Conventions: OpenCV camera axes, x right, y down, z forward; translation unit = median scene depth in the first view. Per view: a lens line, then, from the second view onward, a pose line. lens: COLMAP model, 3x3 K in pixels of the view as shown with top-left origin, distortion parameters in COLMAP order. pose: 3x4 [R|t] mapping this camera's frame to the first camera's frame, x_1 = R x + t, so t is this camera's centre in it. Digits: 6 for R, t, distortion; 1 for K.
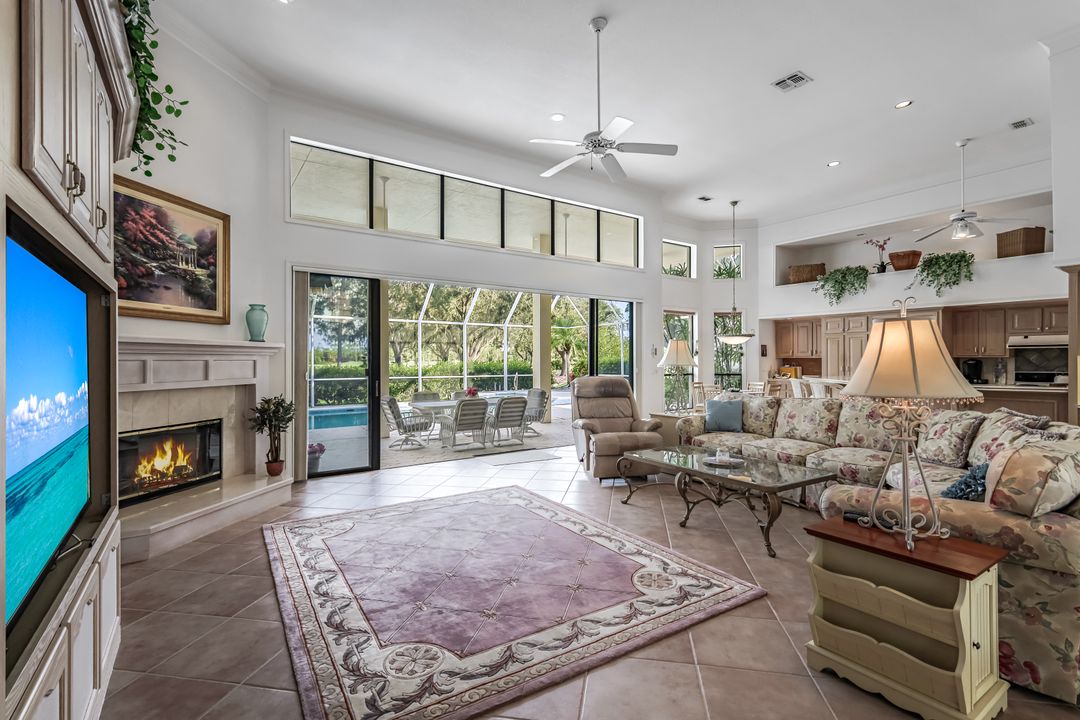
lens RADIAL K [[489.2, 0, 526.2], [0, 489.2, 359.4], [0, 0, 1]] dist [0.002599, 0.000073]
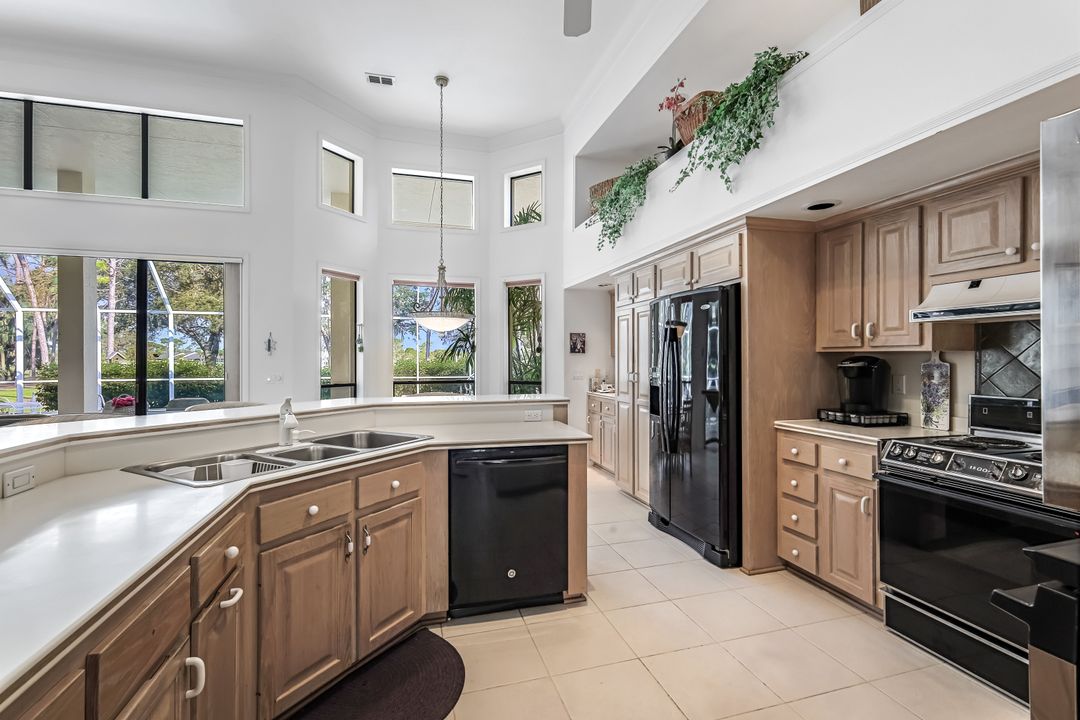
lens RADIAL K [[464.5, 0, 531.7], [0, 464.5, 360.9], [0, 0, 1]] dist [0.006993, -0.001685]
pose [[0.950412, 0.002784, -0.310980, 1.323067], [-0.001405, 0.999988, 0.004659, 0.001357], [0.310989, -0.003991, 0.950405, 0.999065]]
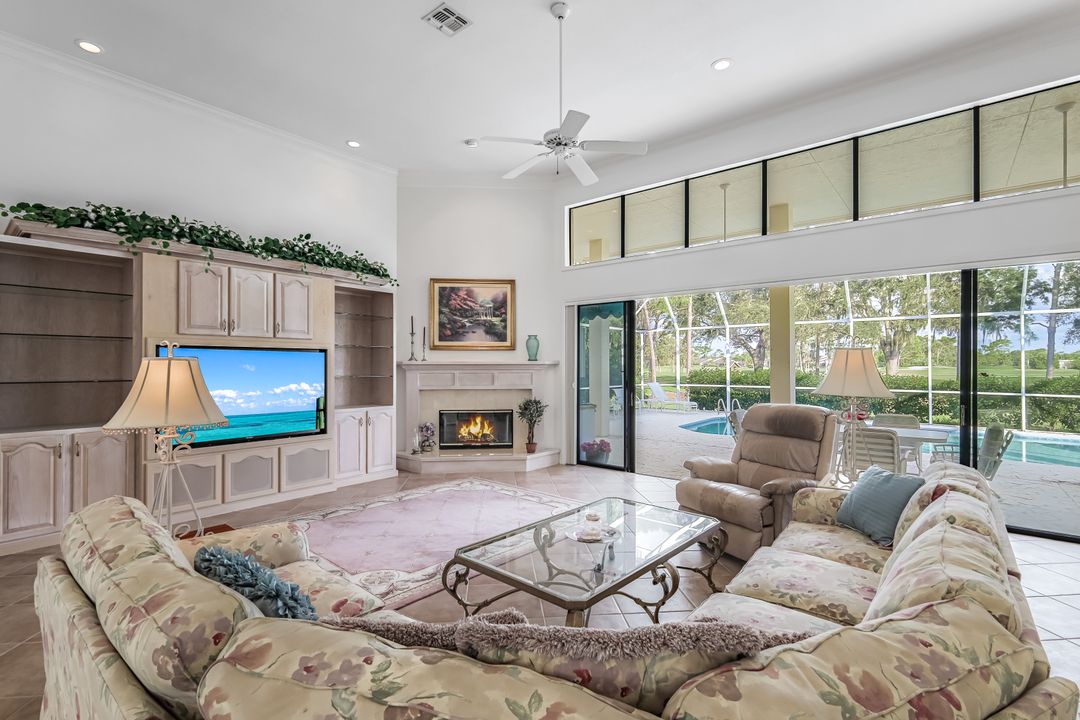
lens RADIAL K [[489.2, 0, 567.4], [0, 489.2, 364.2], [0, 0, 1]] dist [0.002599, 0.000073]
pose [[0.297213, 0.002607, -0.954808, 0.894350], [-0.000331, 0.999996, 0.002627, -0.028415], [0.954811, -0.000465, 0.297213, 0.666763]]
